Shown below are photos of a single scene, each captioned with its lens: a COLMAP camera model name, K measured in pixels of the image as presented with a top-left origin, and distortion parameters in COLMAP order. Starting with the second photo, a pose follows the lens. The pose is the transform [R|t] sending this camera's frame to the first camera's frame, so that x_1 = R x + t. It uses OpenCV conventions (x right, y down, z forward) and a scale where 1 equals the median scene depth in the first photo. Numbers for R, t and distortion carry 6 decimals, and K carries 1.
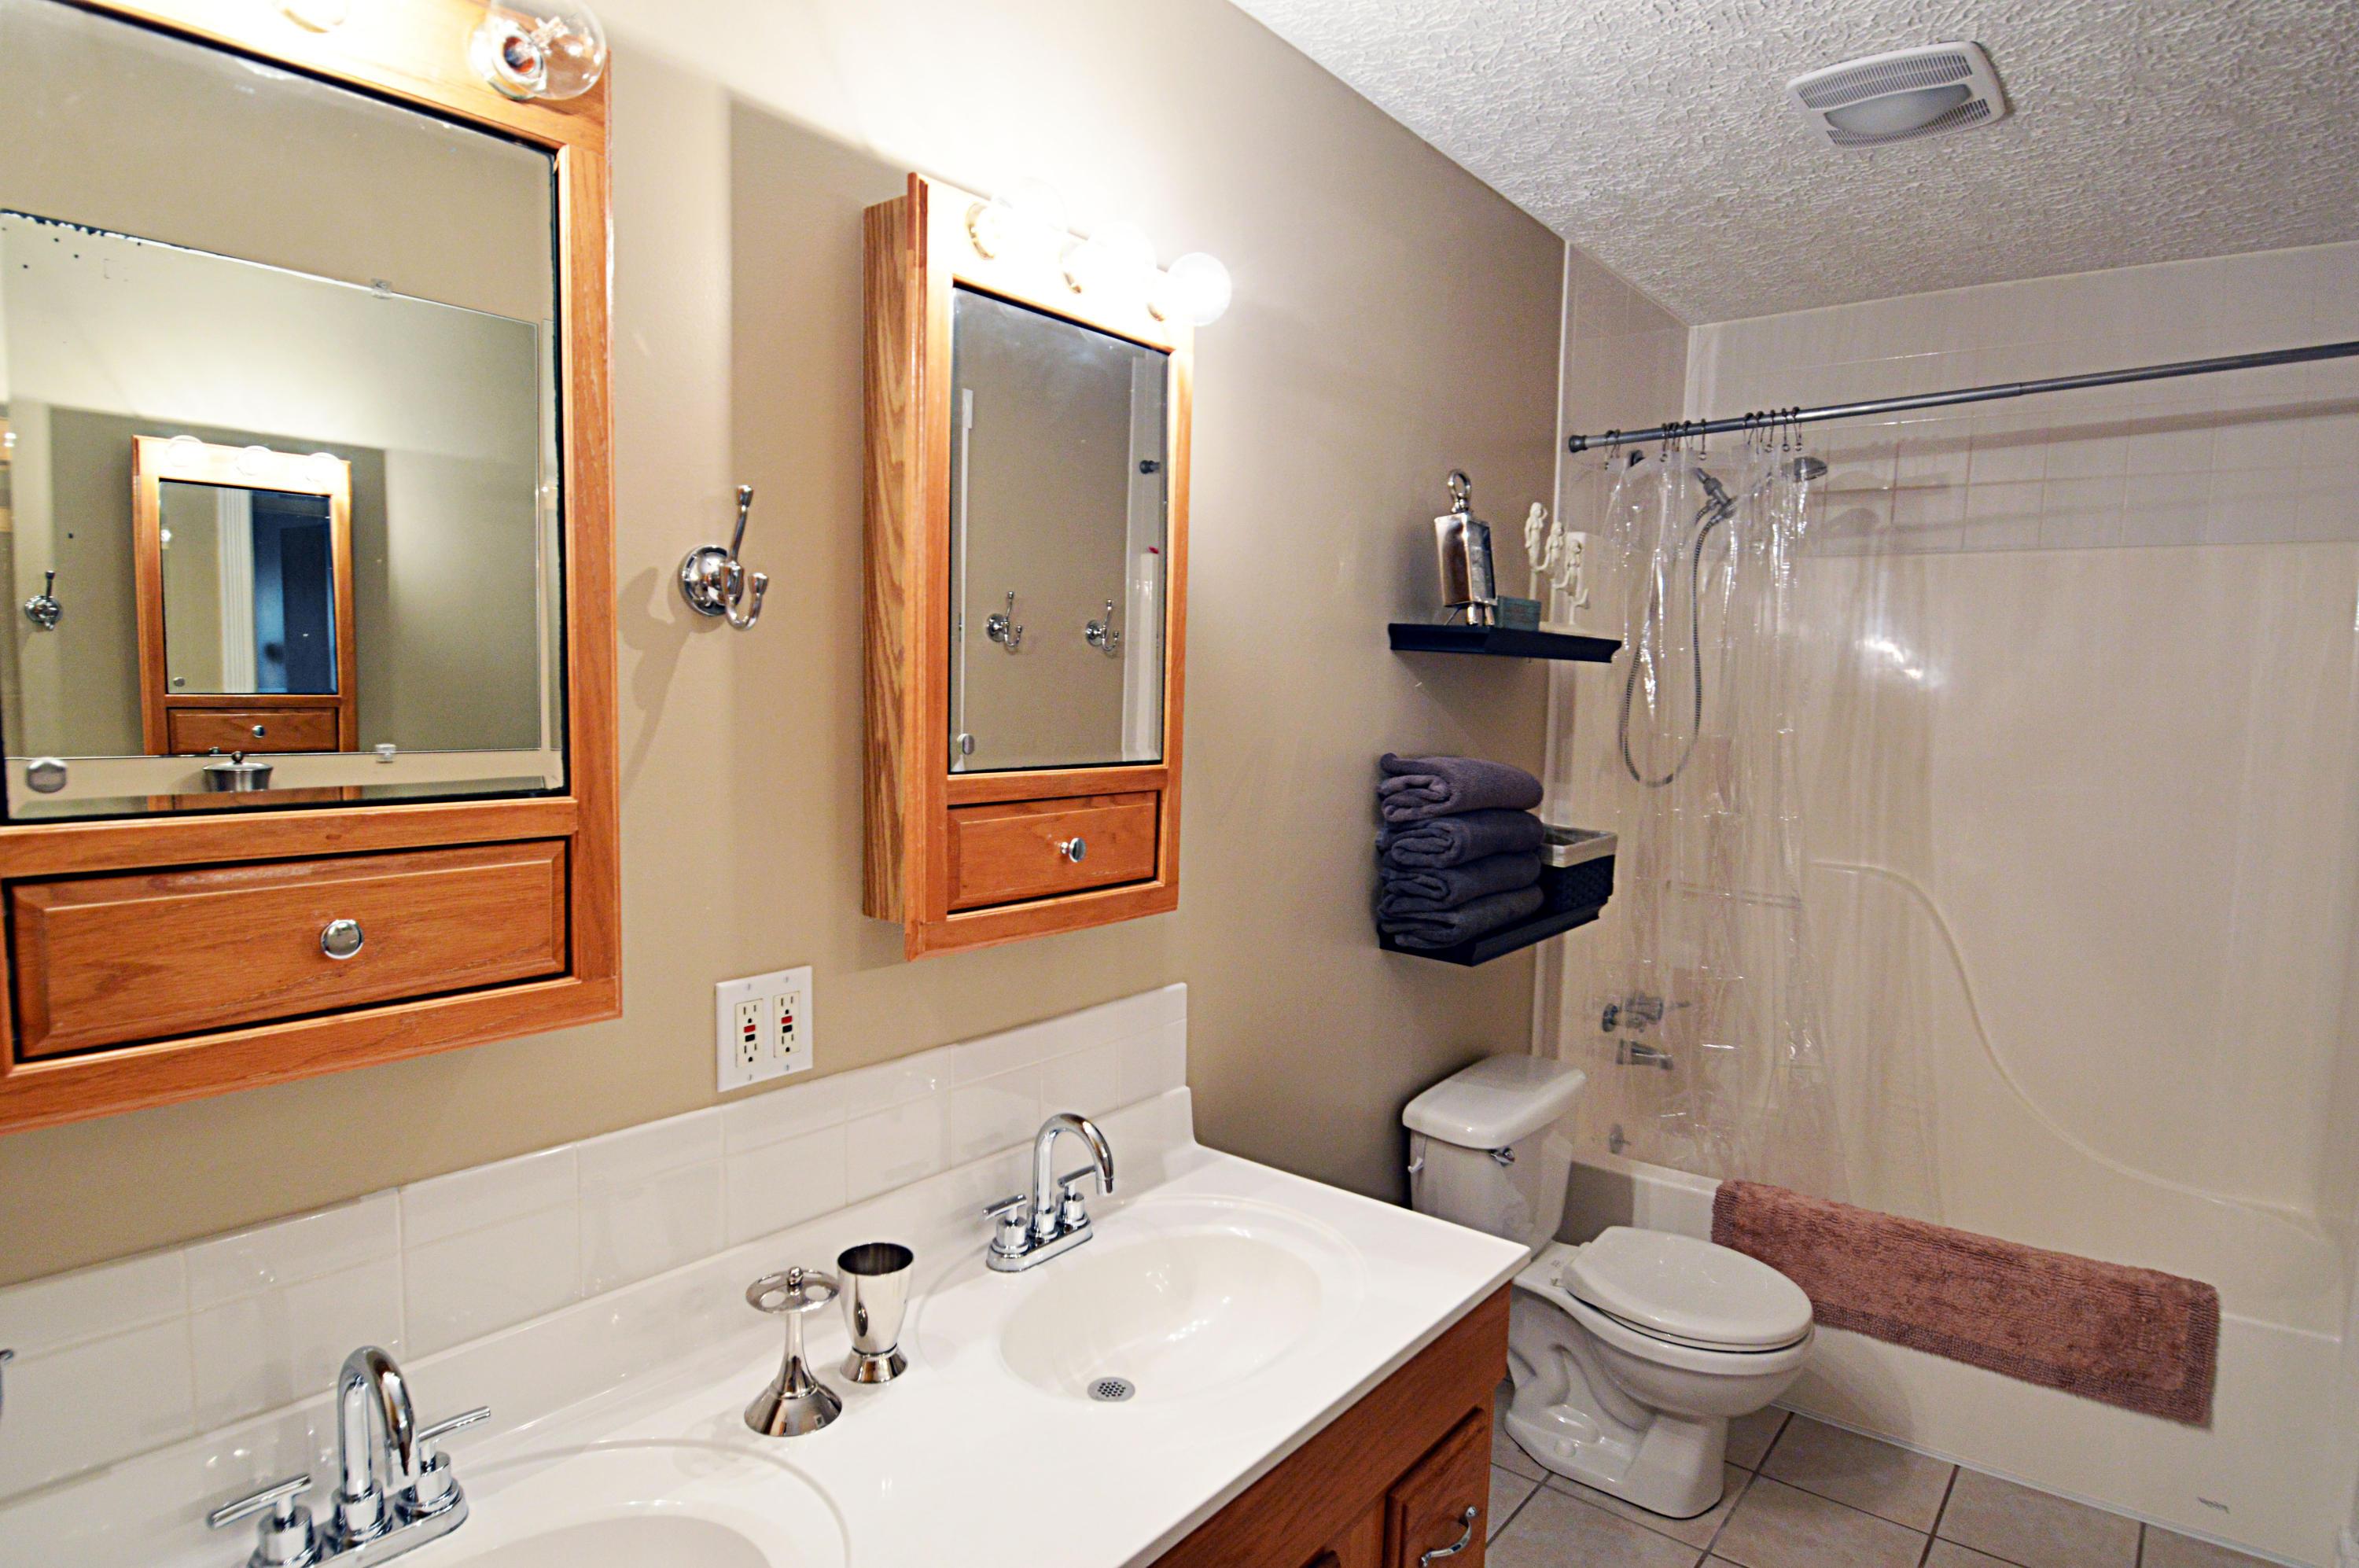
lens RADIAL K [[1362.6, 0, 1179.5], [0, 1362.6, 784.0], [0, 0, 1]] dist [-0.002023, -0.000204]
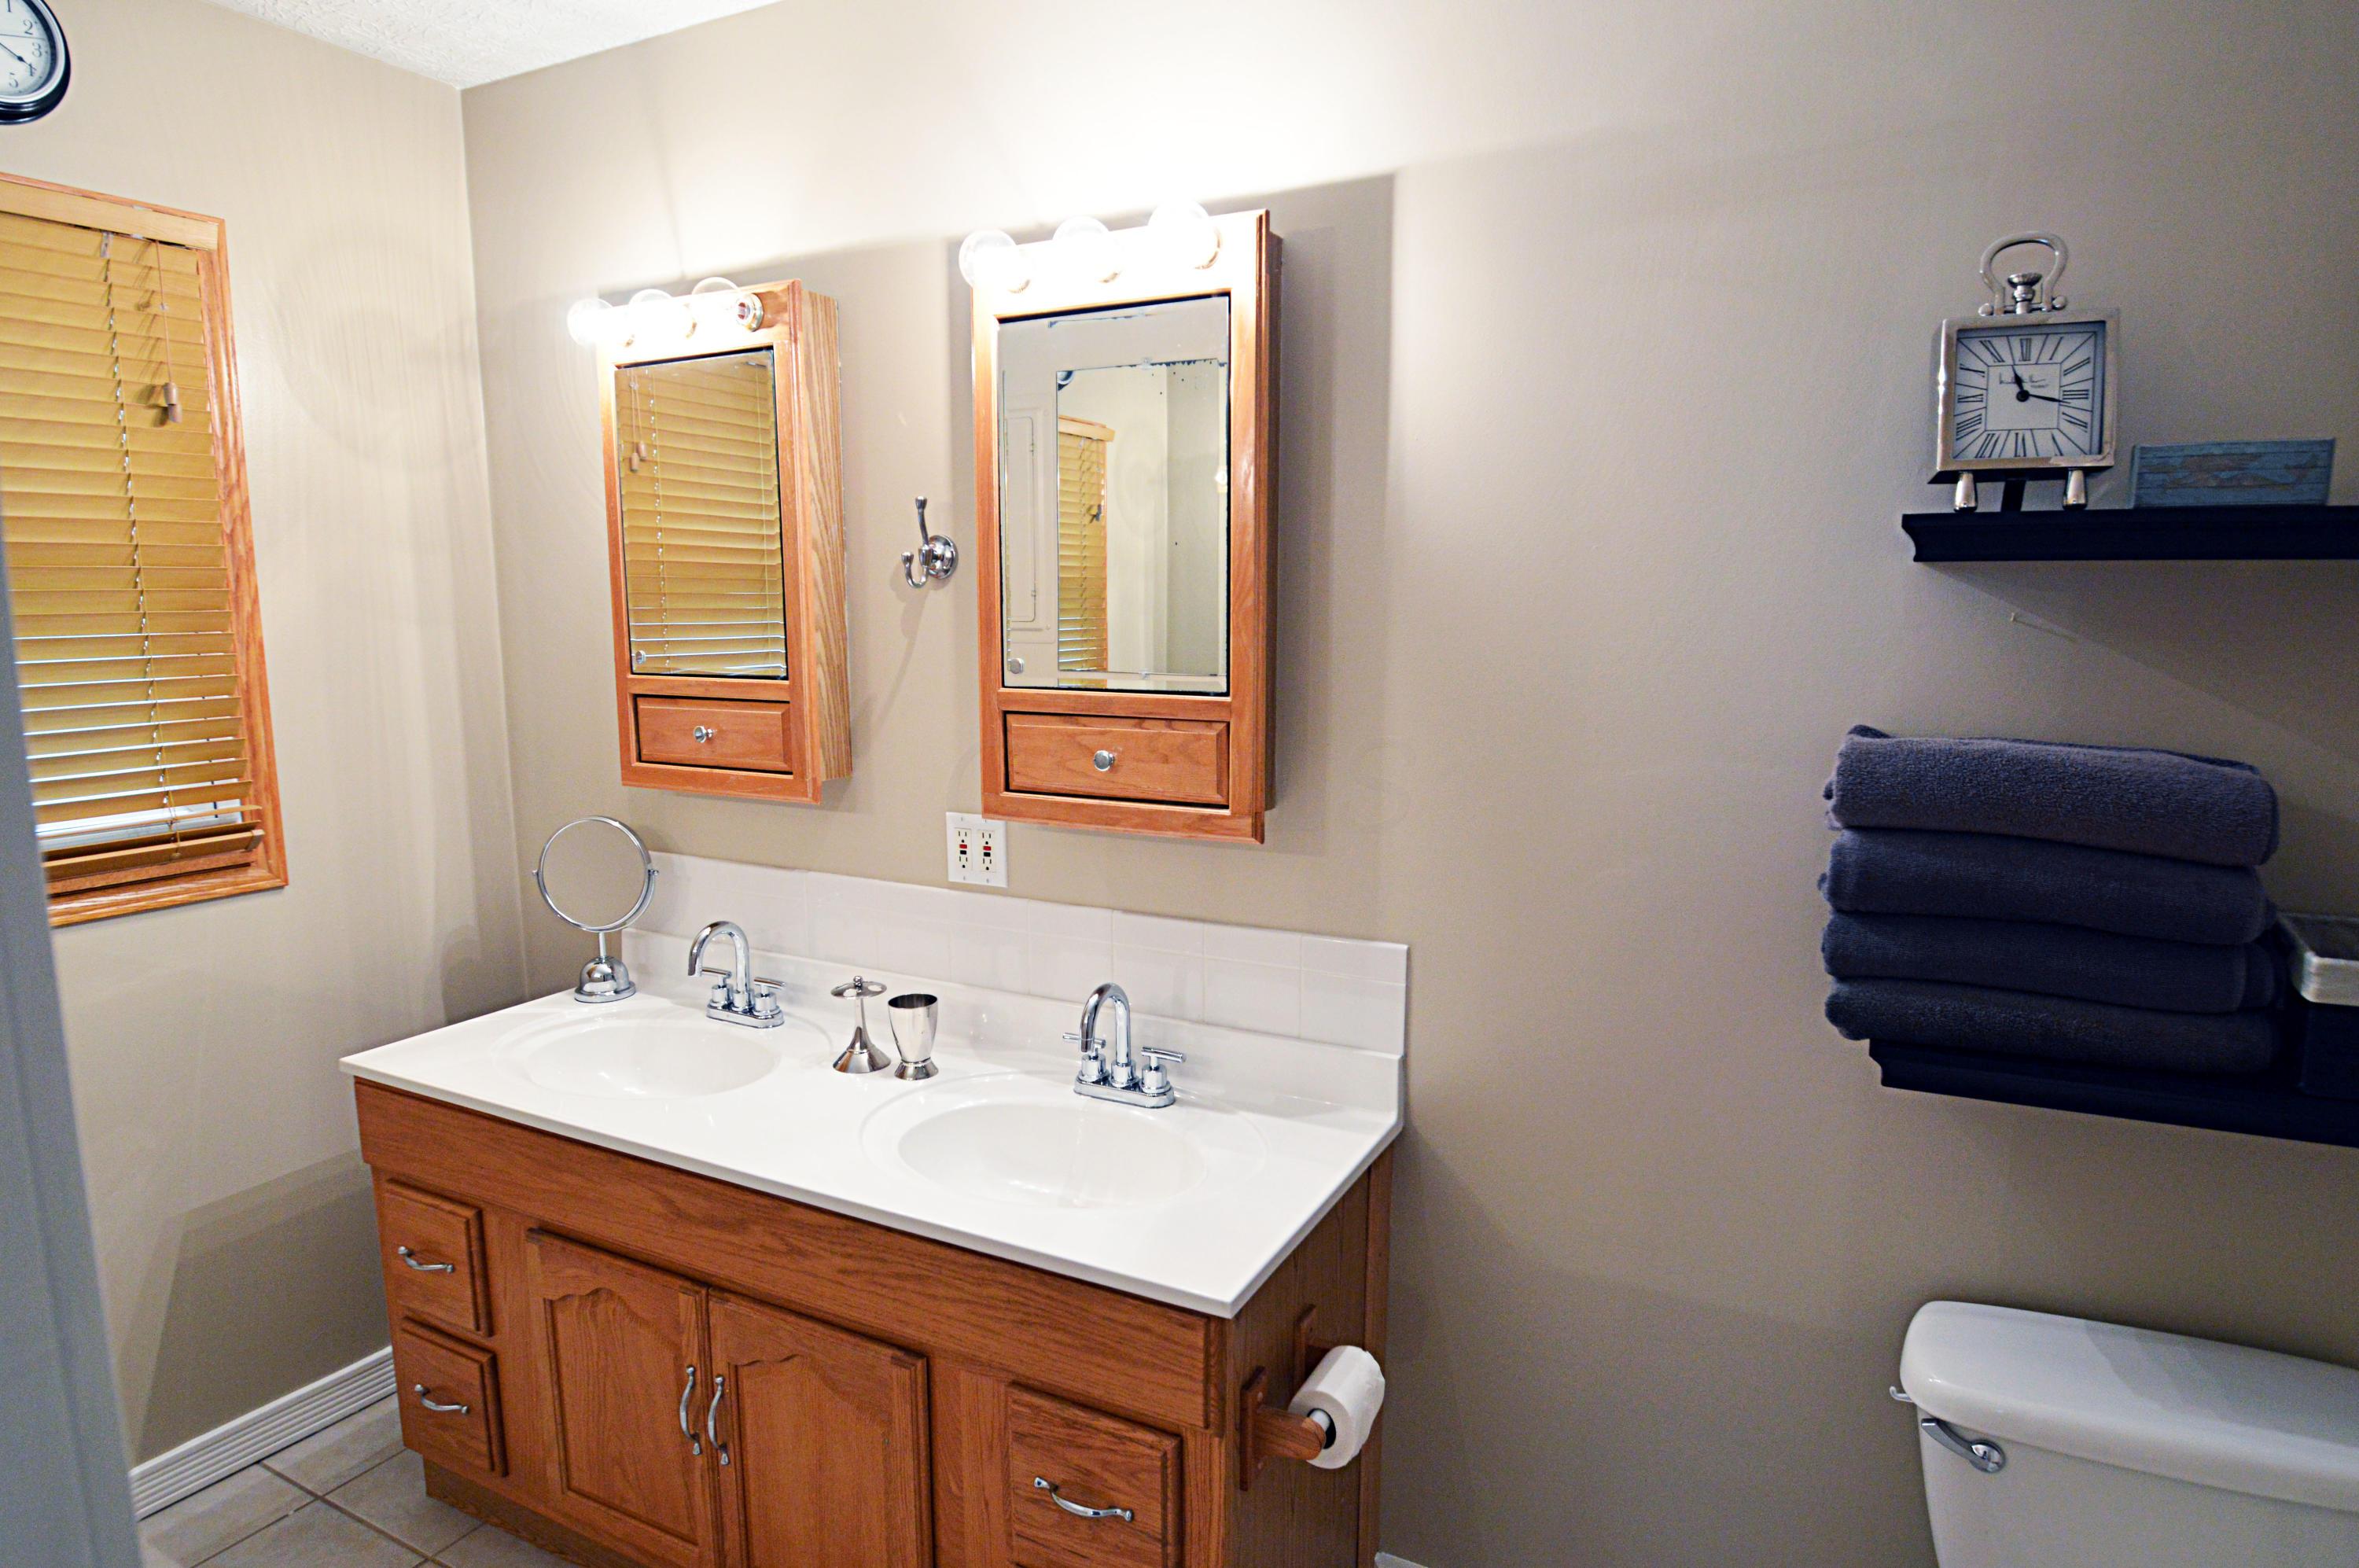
lens RADIAL K [[1354.3, 0, 1179.5], [0, 1354.3, 784.0], [0, 0, 1]] dist [-0.003190, -0.001074]
pose [[0.169799, 0.103625, -0.980015, 1.170828], [-0.073390, 0.993024, 0.092285, -0.048096], [0.982742, 0.056253, 0.176219, 0.925623]]
